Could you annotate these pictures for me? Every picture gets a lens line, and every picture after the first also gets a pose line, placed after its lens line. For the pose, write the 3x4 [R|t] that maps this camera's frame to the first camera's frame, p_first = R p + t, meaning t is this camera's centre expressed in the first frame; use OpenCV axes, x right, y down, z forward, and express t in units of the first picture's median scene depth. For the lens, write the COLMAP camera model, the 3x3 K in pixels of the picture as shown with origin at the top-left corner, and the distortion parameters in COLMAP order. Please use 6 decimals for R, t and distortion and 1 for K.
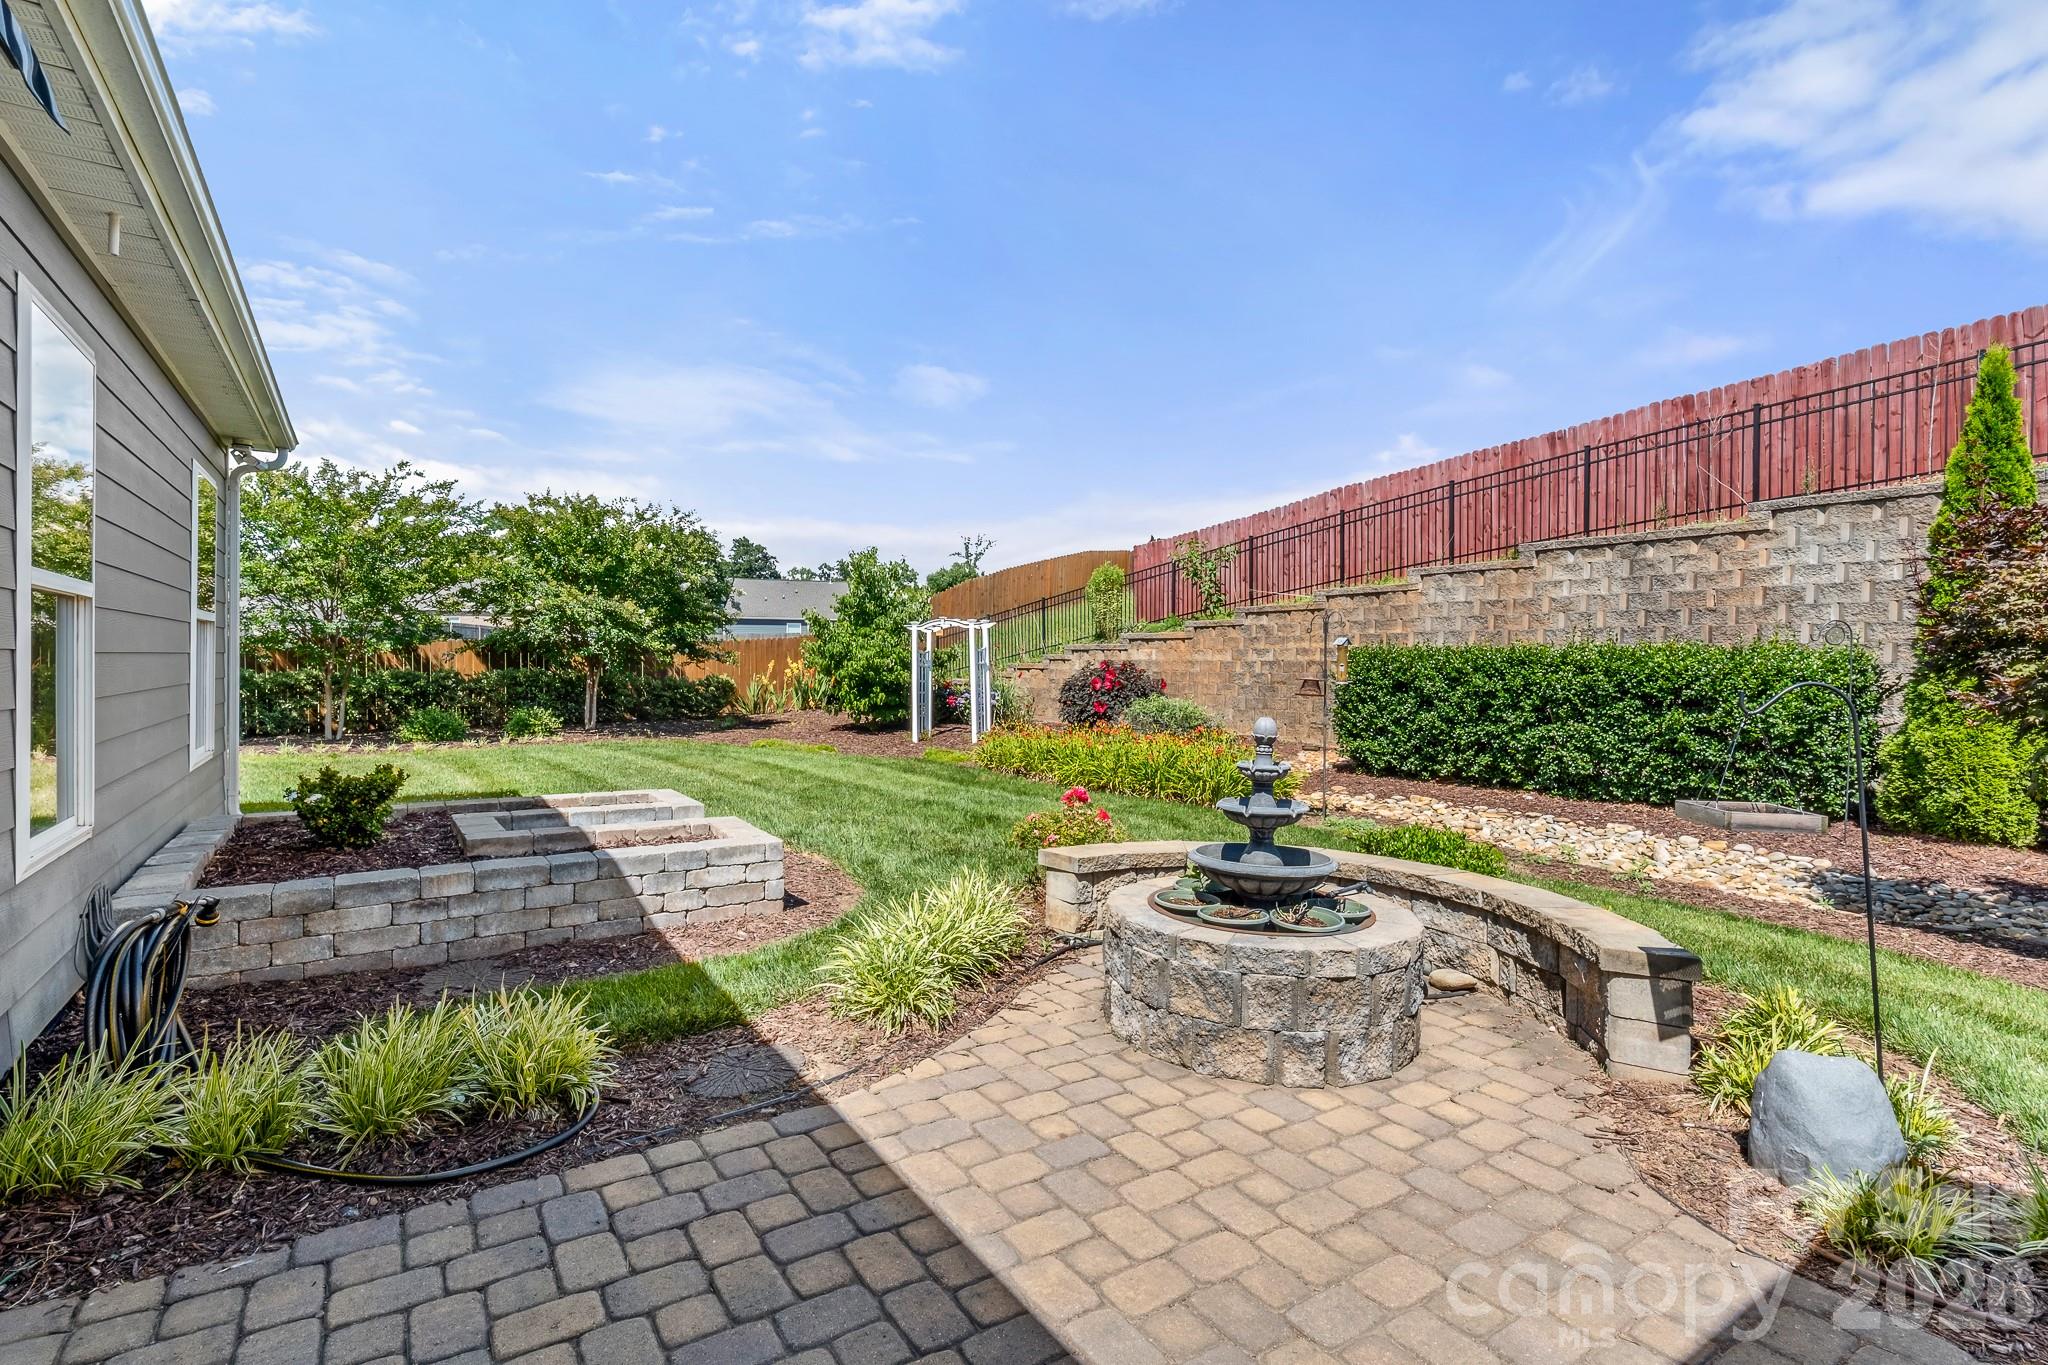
lens RADIAL K [[942.9, 0, 1043.2], [0, 942.9, 668.8], [0, 0, 1]] dist [0.005110, -0.001027]
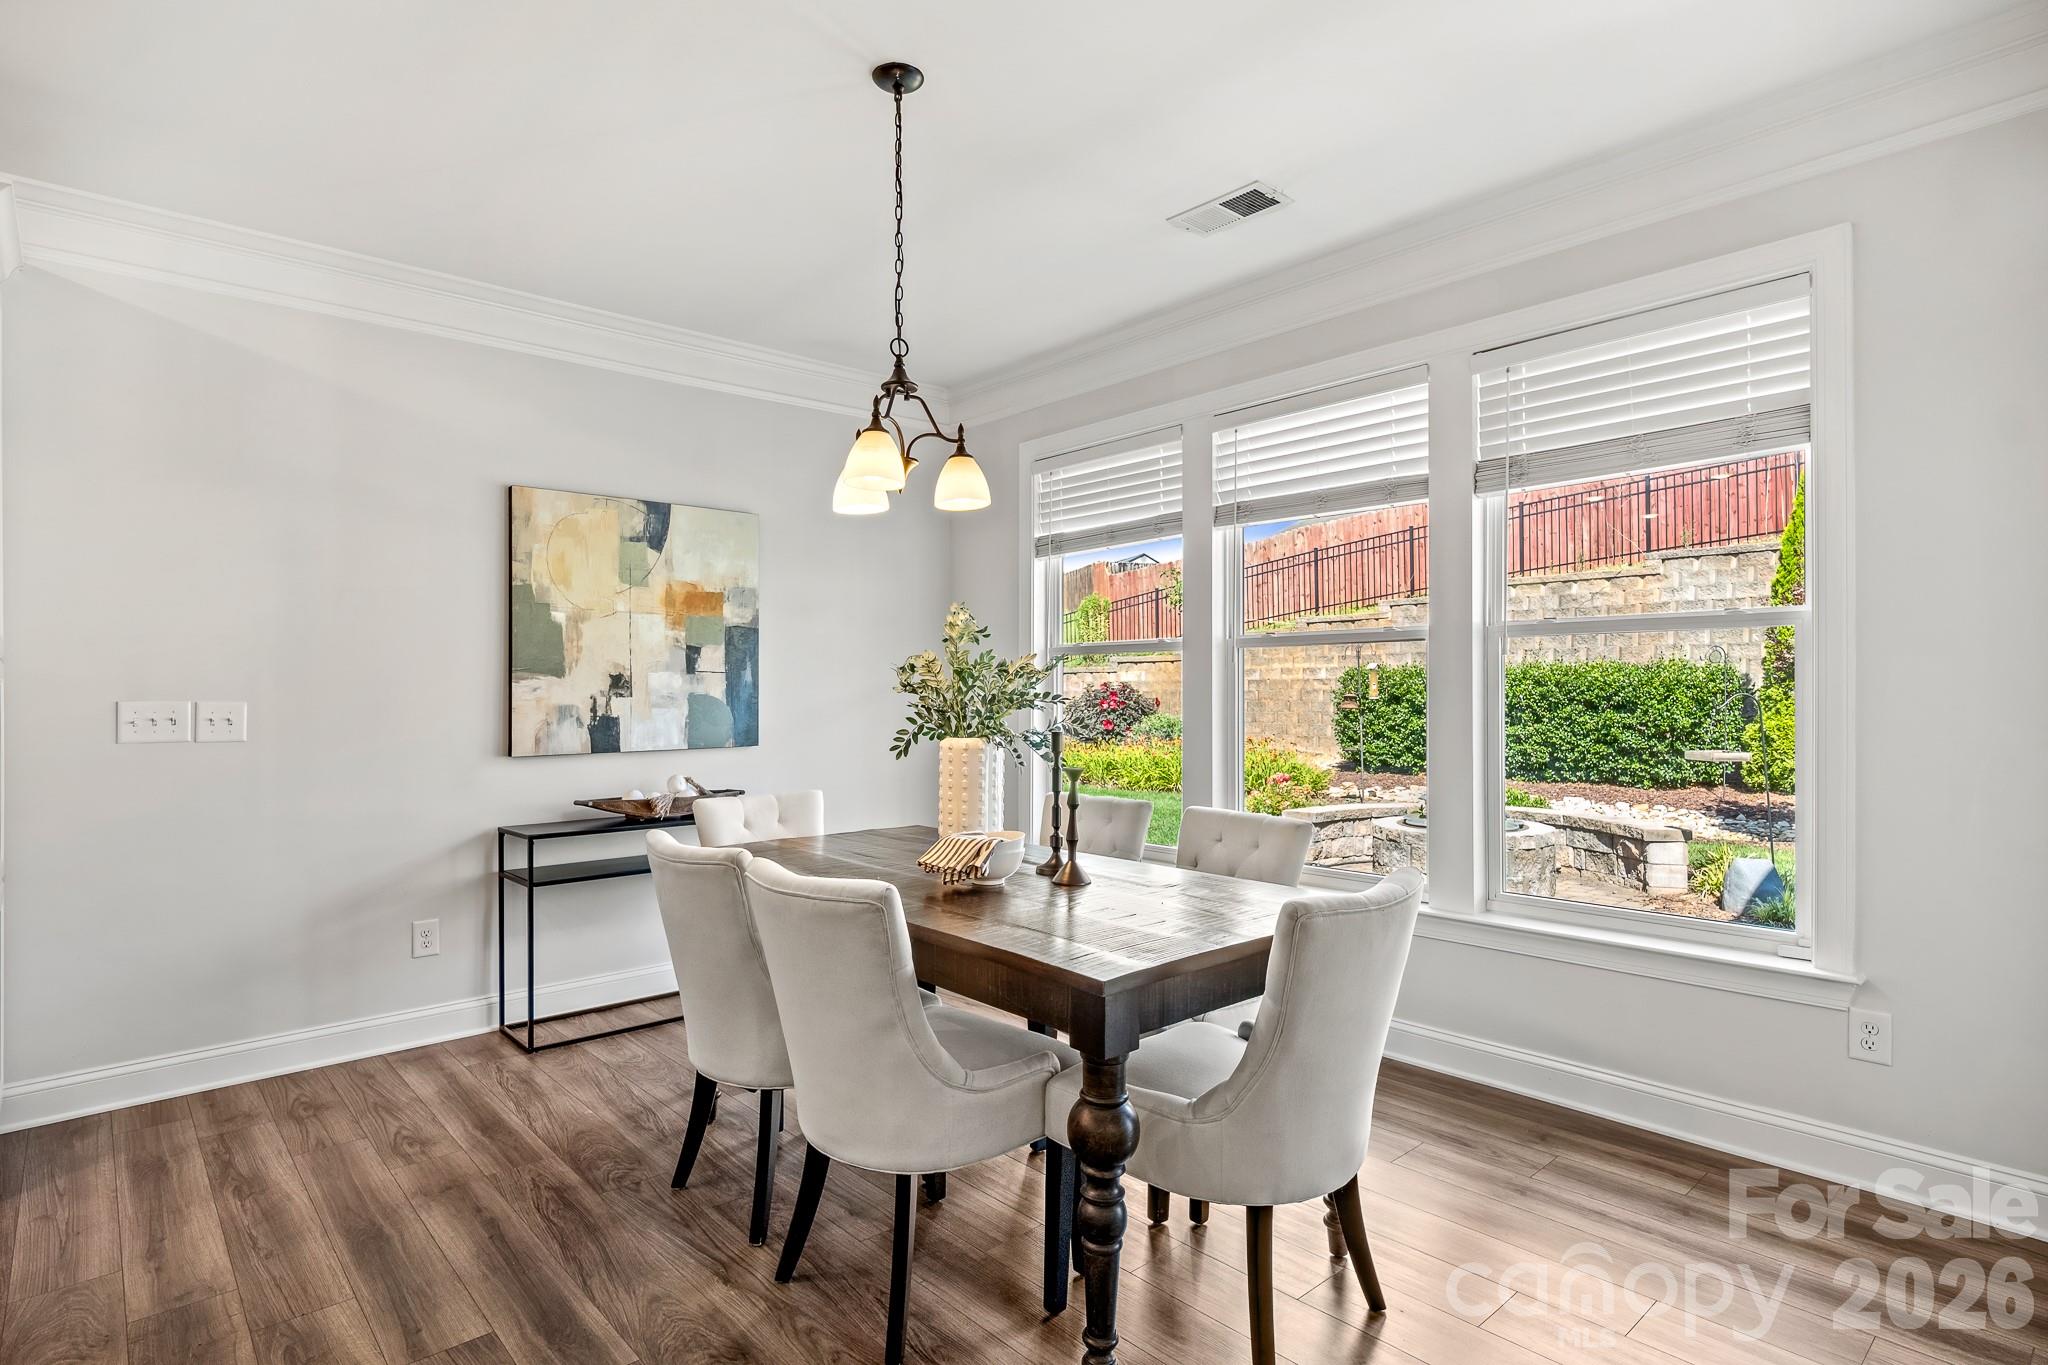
lens RADIAL K [[1058.0, 0, 1024.6], [0, 1058.0, 687.4], [0, 0, 1]] dist [0.005169, -0.001315]
pose [[0.988368, -0.025134, 0.149988, -0.340486], [0.024972, 0.999684, 0.002965, -0.014481], [-0.150015, 0.000815, 0.988683, -0.335593]]
